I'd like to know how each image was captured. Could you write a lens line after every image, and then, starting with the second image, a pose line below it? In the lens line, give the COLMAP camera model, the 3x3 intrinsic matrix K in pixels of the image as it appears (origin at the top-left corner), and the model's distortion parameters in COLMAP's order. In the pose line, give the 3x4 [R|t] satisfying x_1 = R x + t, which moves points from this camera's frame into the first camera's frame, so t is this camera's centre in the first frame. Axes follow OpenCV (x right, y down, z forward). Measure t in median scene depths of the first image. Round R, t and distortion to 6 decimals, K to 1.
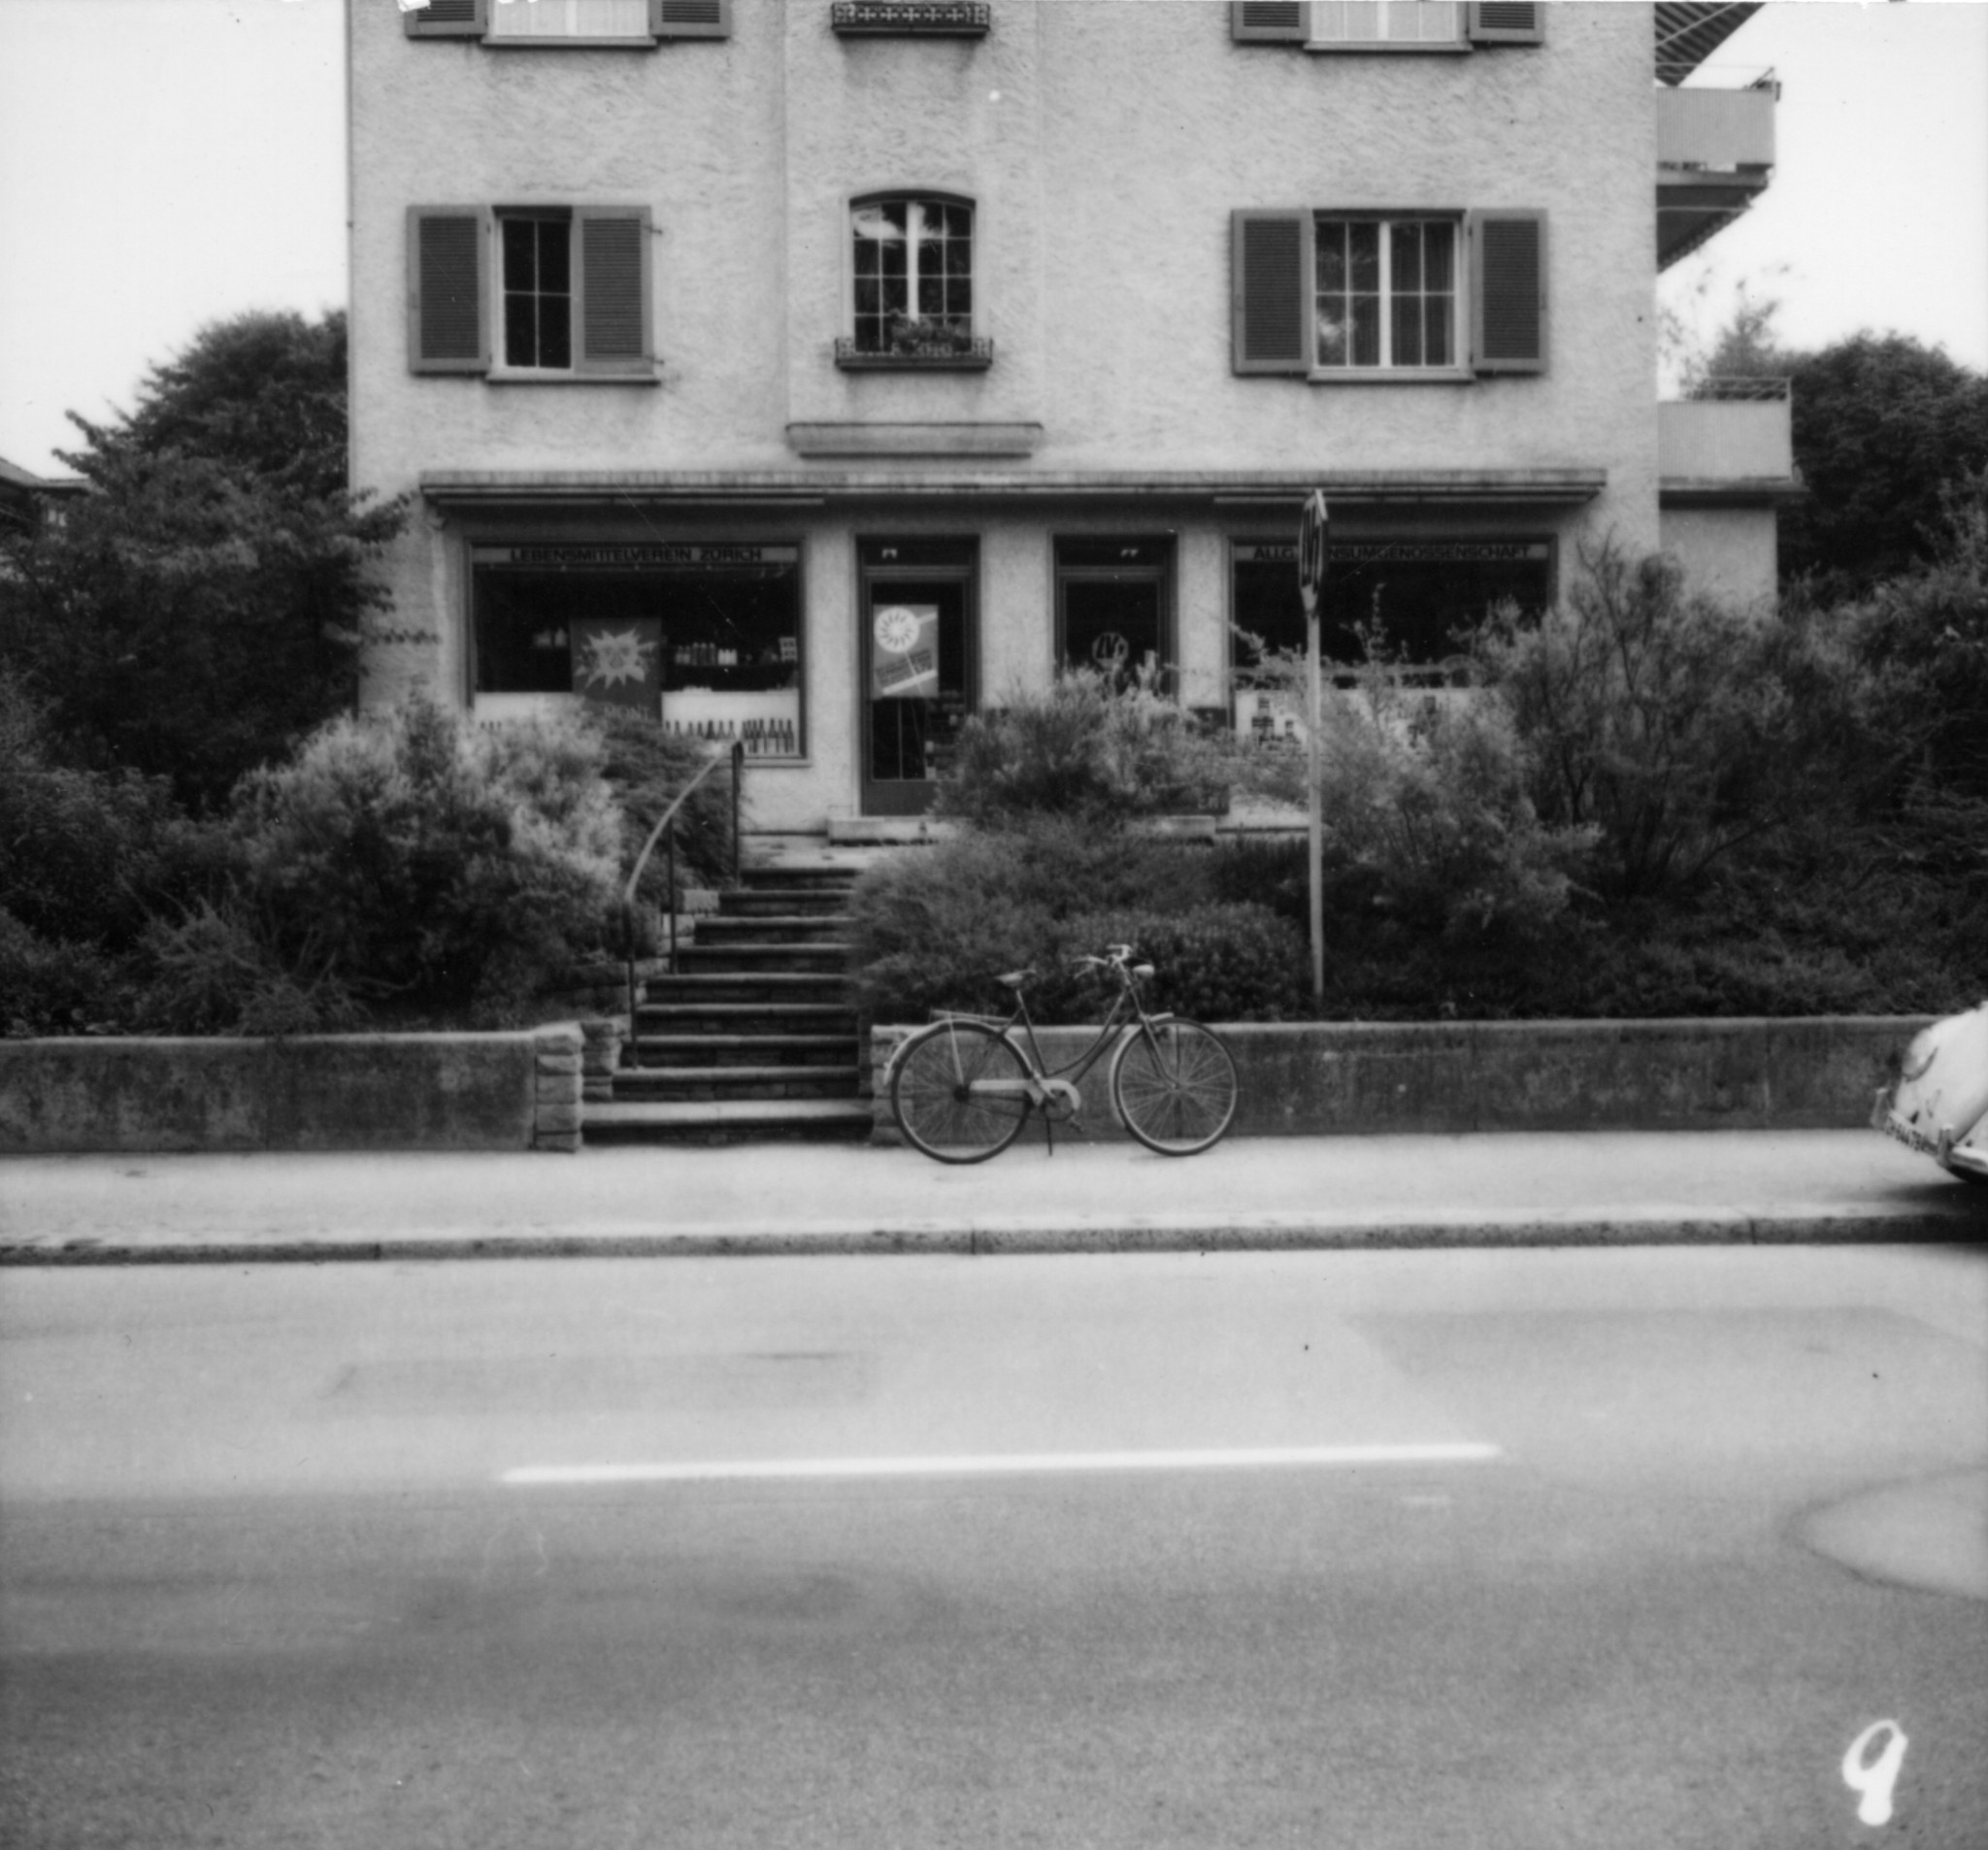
lens RADIAL K [[2631.0, 0, 991.8], [0, 2631.0, 833.6], [0, 0, 1]] dist [0.037040, -0.206298]
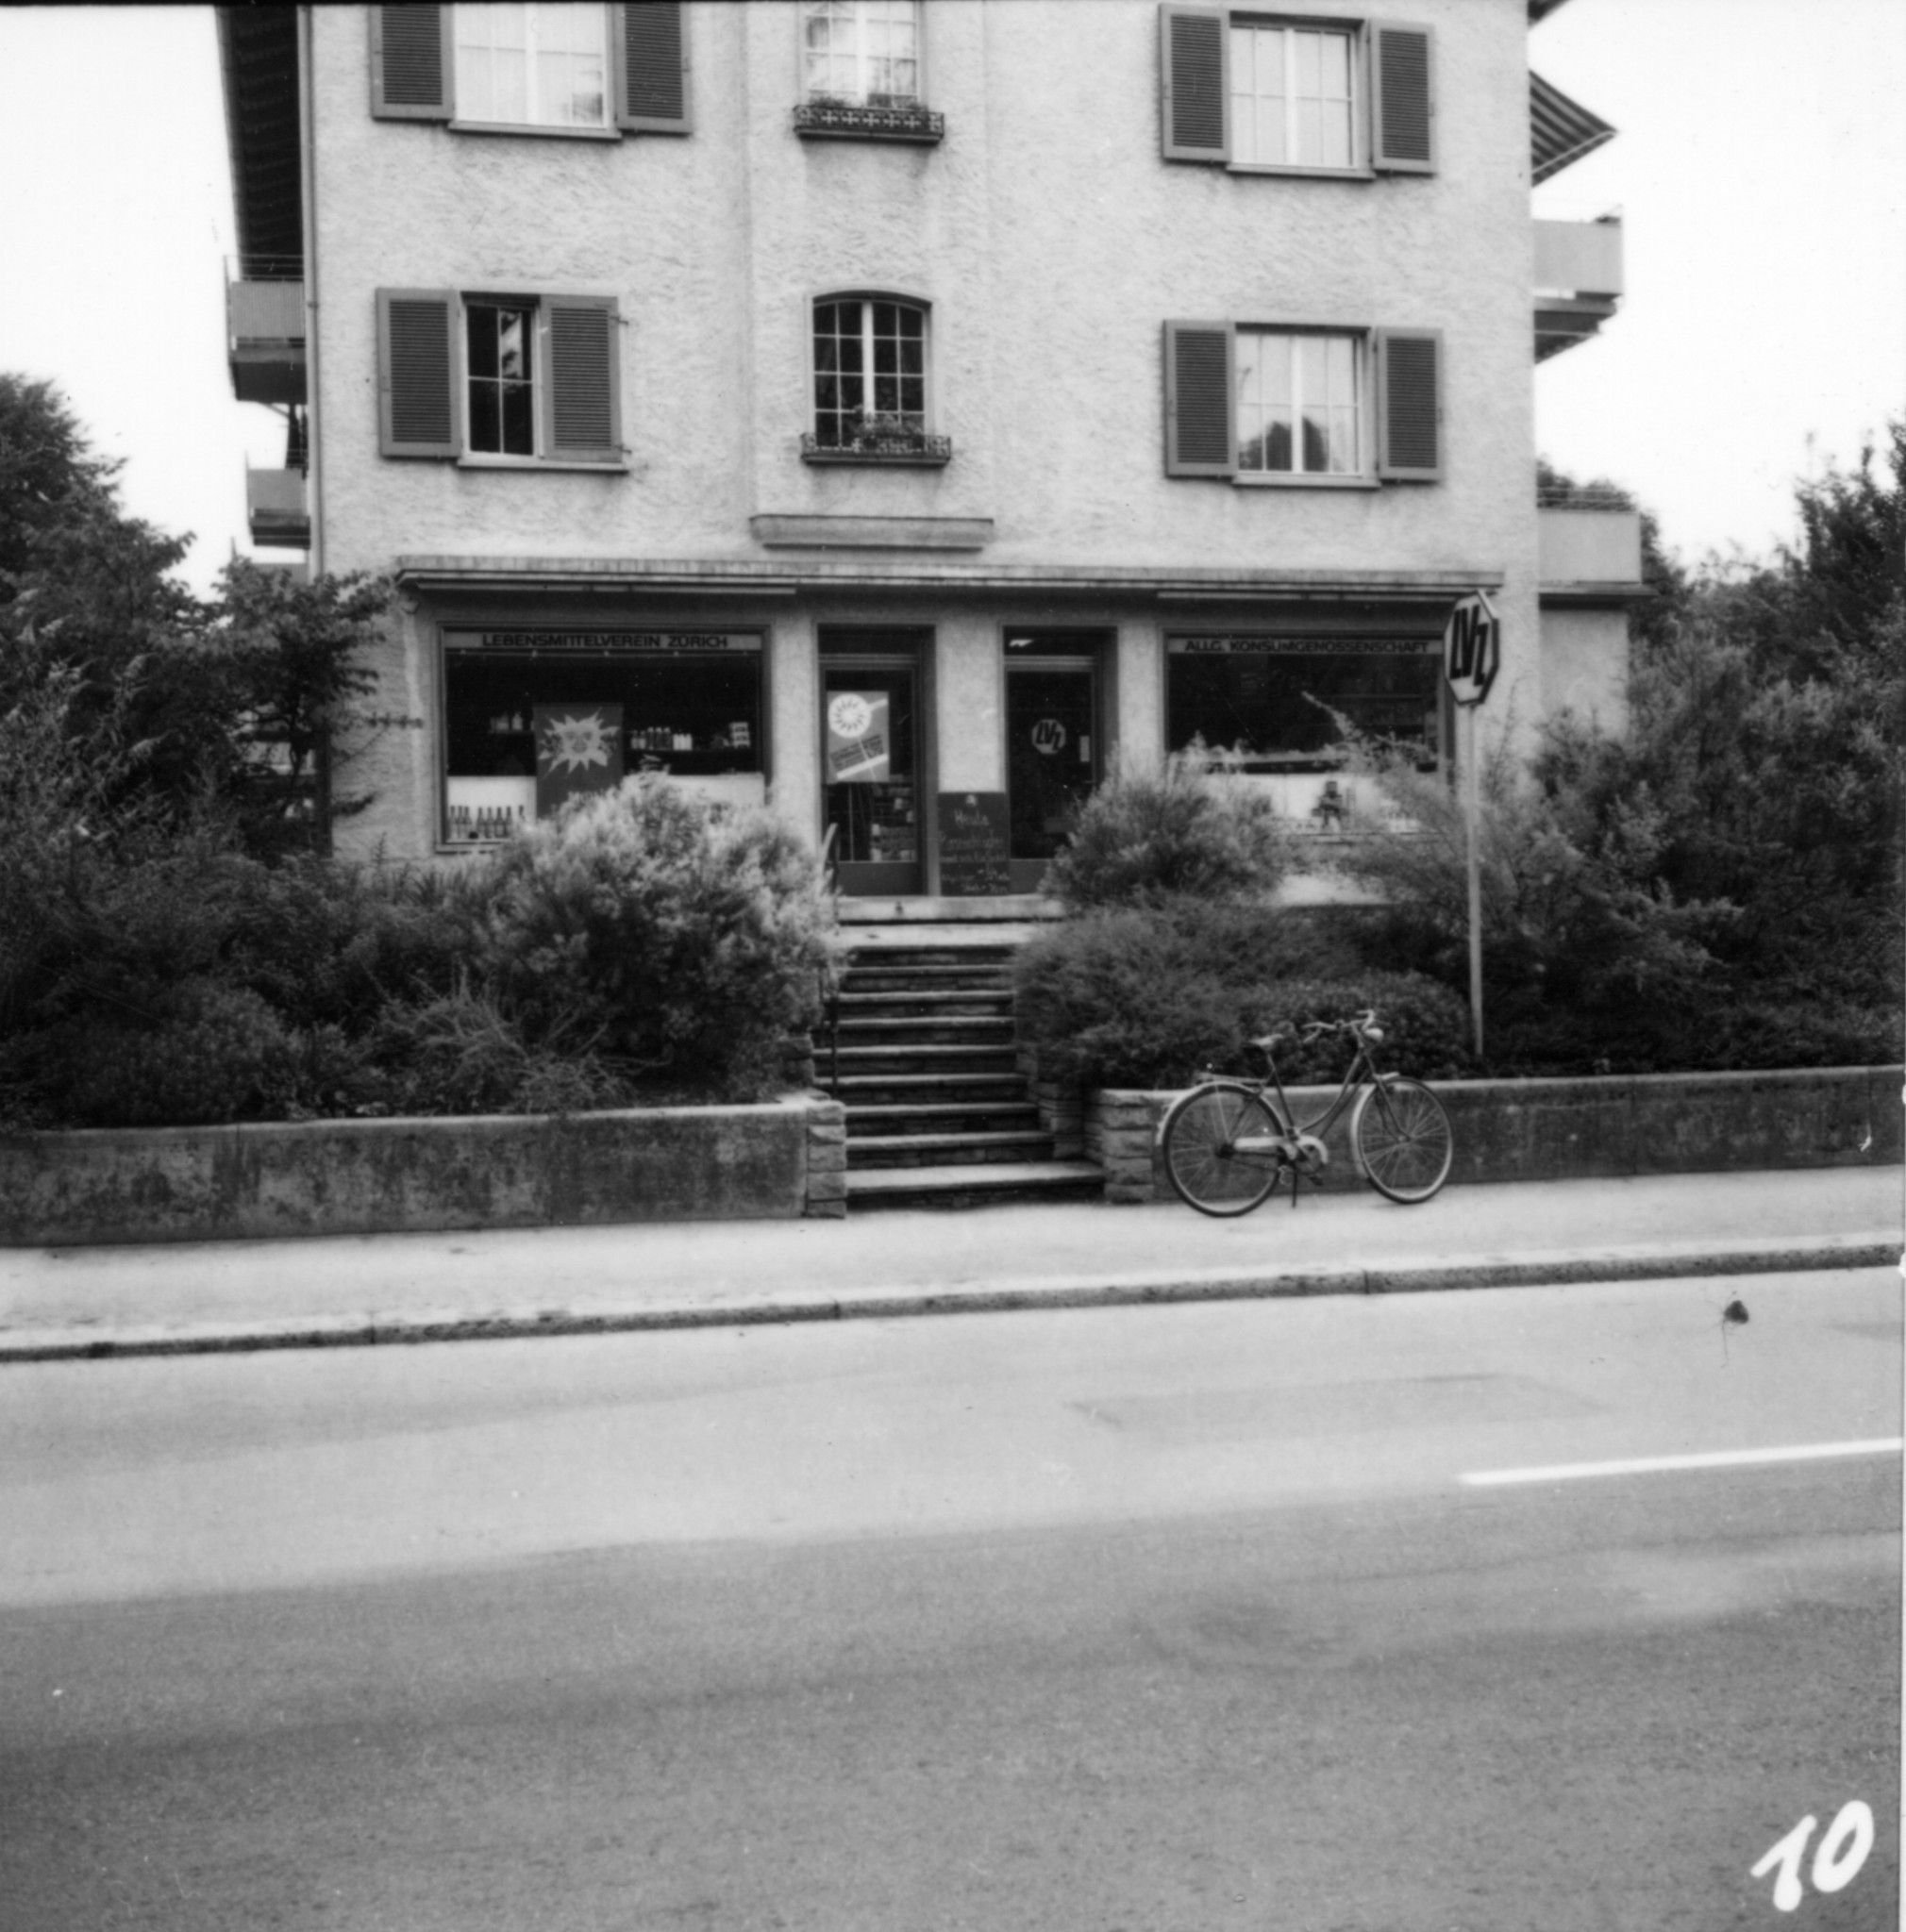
lens RADIAL K [[2593.0, 0, 942.4], [0, 2593.0, 955.9], [0, 0, 1]] dist [0.021073, -0.077016]
pose [[0.981947, -0.012006, 0.188773, -0.199891], [0.009217, 0.999835, 0.015646, 0.000998], [-0.188930, -0.013623, 0.981896, -0.008403]]
